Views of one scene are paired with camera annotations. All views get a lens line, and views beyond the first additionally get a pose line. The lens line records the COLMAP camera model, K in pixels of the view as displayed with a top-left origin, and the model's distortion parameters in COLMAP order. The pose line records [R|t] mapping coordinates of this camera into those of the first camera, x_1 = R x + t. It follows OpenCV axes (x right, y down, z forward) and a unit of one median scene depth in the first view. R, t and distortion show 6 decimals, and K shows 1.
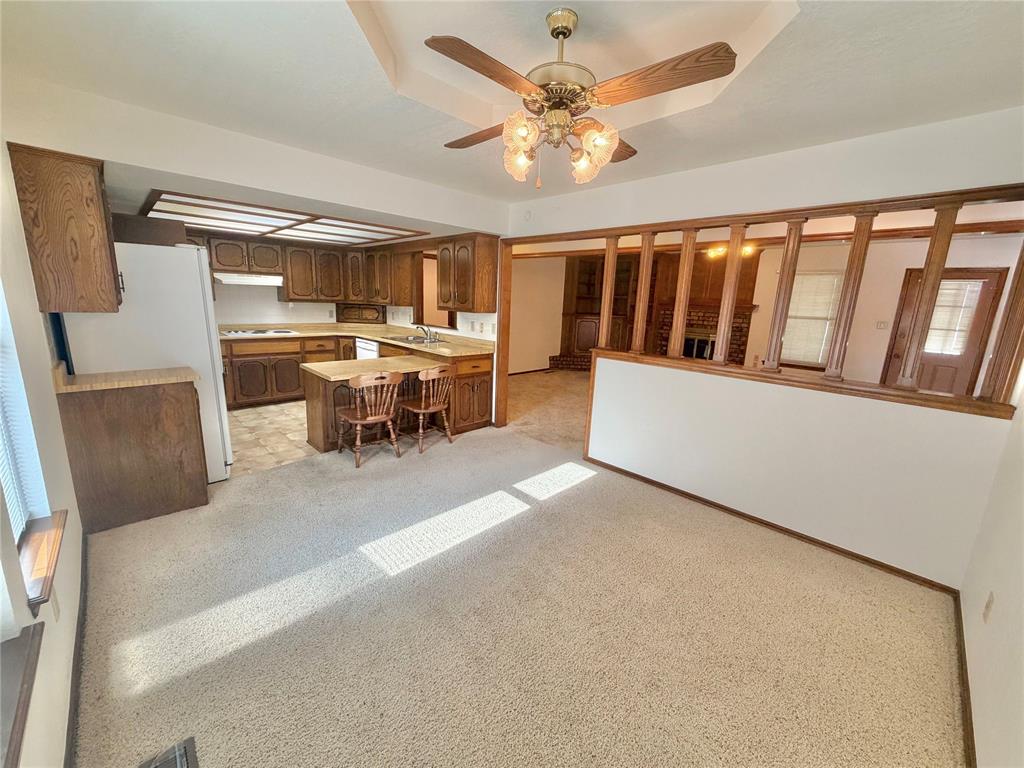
lens RADIAL K [[405.3, 0, 509.6], [0, 405.3, 383.0], [0, 0, 1]] dist [0.000452, -0.001037]
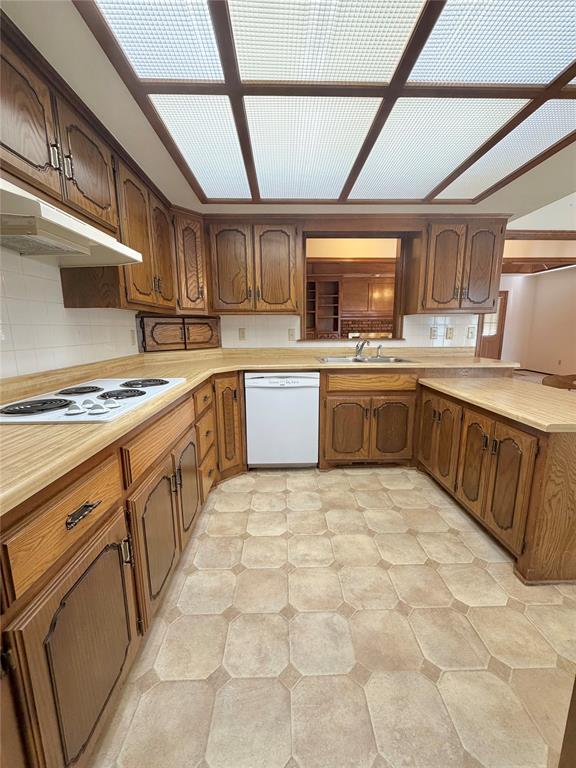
lens RADIAL K [[304.0, 0, 287.9], [0, 304.0, 381.0], [0, 0, 1]] dist [0.000452, -0.001037]
pose [[0.679684, -0.171053, 0.713282, -0.802041], [0.183518, 0.981158, 0.060418, -0.143428], [-0.710177, 0.089835, 0.698268, 0.827678]]
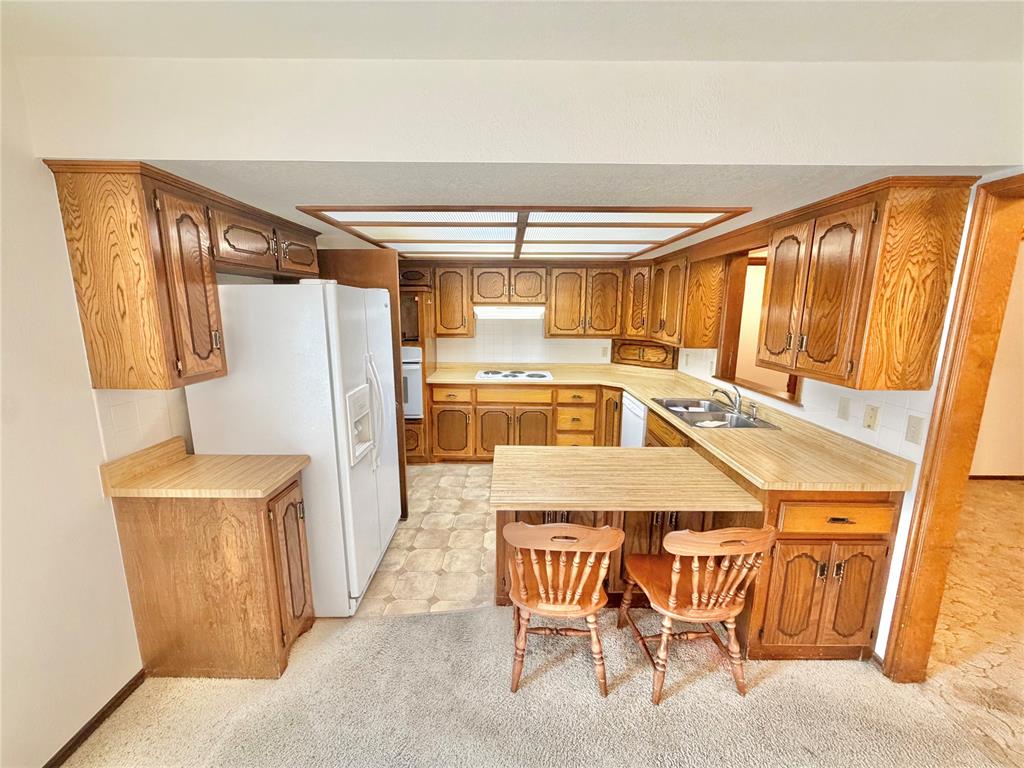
lens RADIAL K [[405.3, 0, 510.2], [0, 405.3, 382.4], [0, 0, 1]] dist [0.000452, -0.001037]
pose [[0.713661, 0.094638, -0.694069, -0.049826], [-0.123823, 0.992272, 0.007980, -0.133960], [0.689460, 0.080247, 0.719864, 0.463284]]
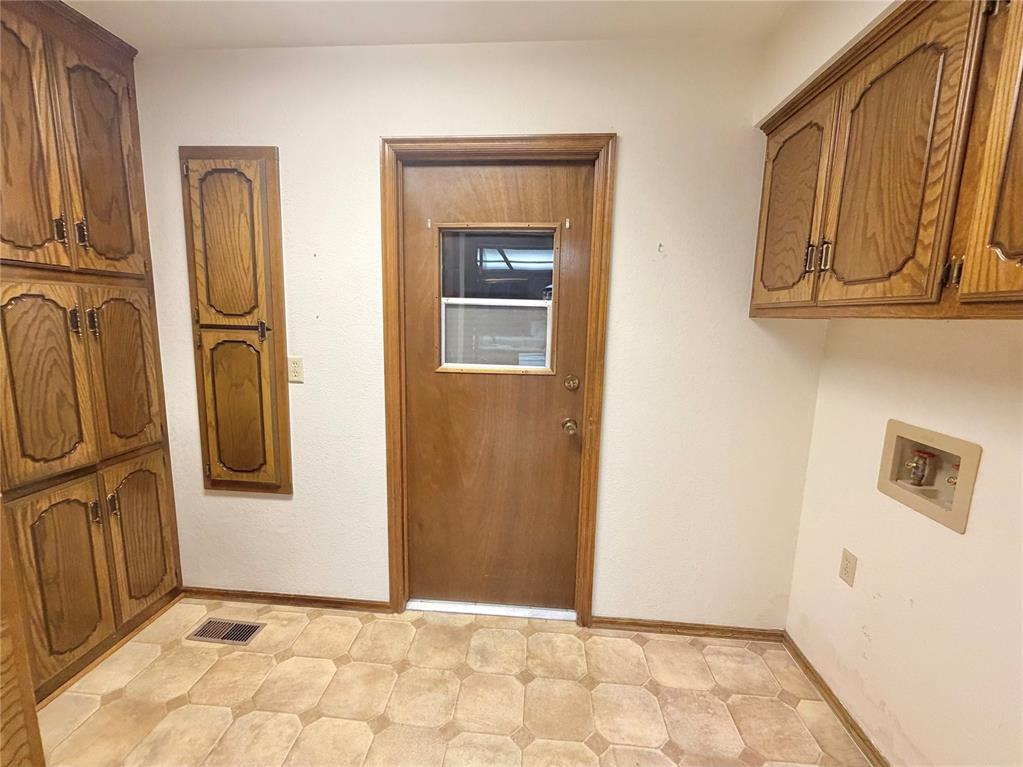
lens RADIAL K [[404.9, 0, 512.7], [0, 404.9, 387.4], [0, 0, 1]] dist [0.000452, -0.001037]
pose [[-0.742037, 0.058112, -0.667835, -0.402805], [-0.189823, 0.937246, 0.292468, -0.248288], [0.642922, 0.343793, -0.684440, 1.197163]]
